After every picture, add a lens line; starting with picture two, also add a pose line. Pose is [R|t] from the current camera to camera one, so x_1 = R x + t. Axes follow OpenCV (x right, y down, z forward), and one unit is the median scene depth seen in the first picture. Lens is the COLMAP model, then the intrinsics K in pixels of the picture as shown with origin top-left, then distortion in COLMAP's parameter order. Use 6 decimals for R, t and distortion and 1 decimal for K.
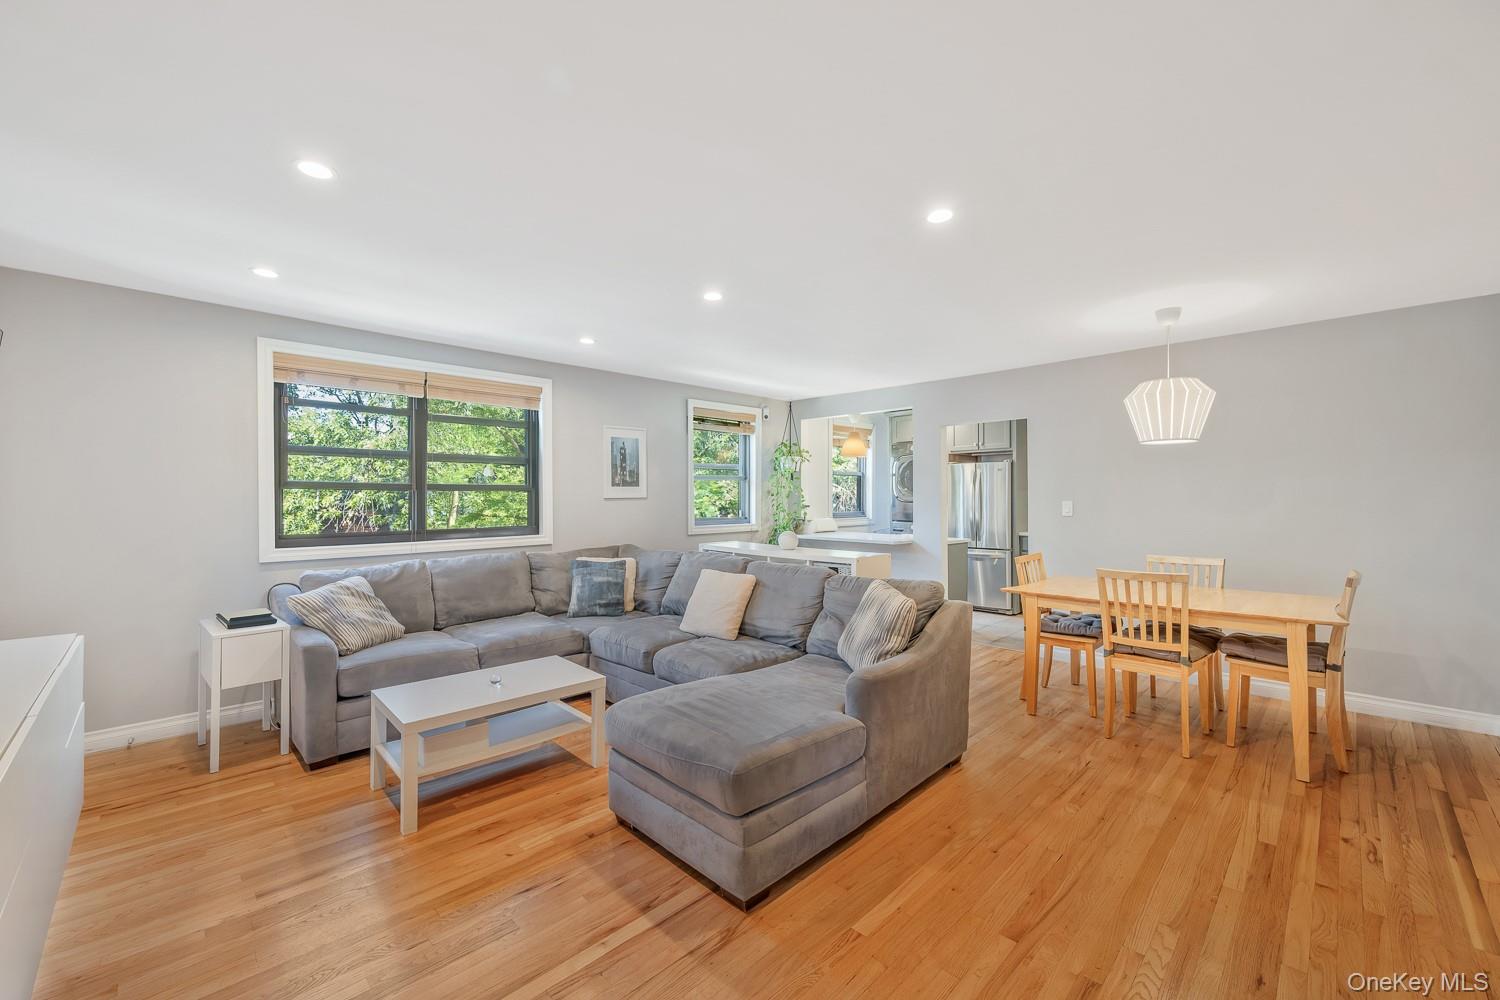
lens RADIAL K [[593.9, 0, 748.4], [0, 593.9, 501.1], [0, 0, 1]] dist [-0.001484, -0.000096]
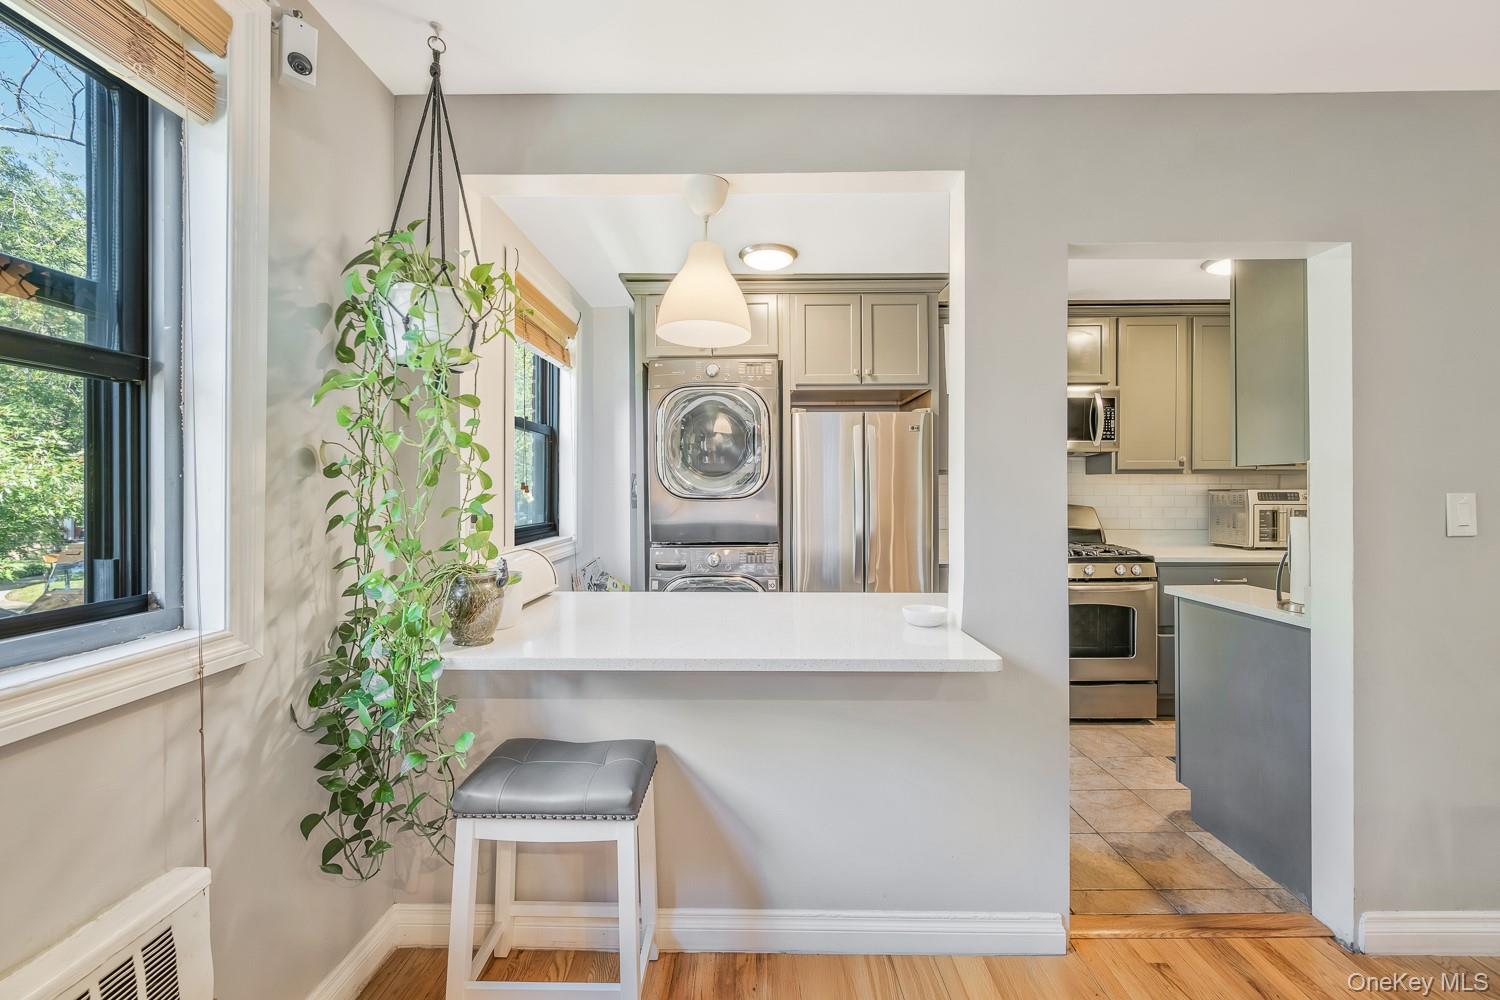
lens RADIAL K [[593.9, 0, 747.0], [0, 593.9, 491.0], [0, 0, 1]] dist [-0.001484, -0.000096]
pose [[0.713934, -0.003063, 0.700206, -0.001076], [0.002569, 0.999995, 0.001755, -0.003732], [-0.700208, 0.000546, 0.713938, 0.744771]]
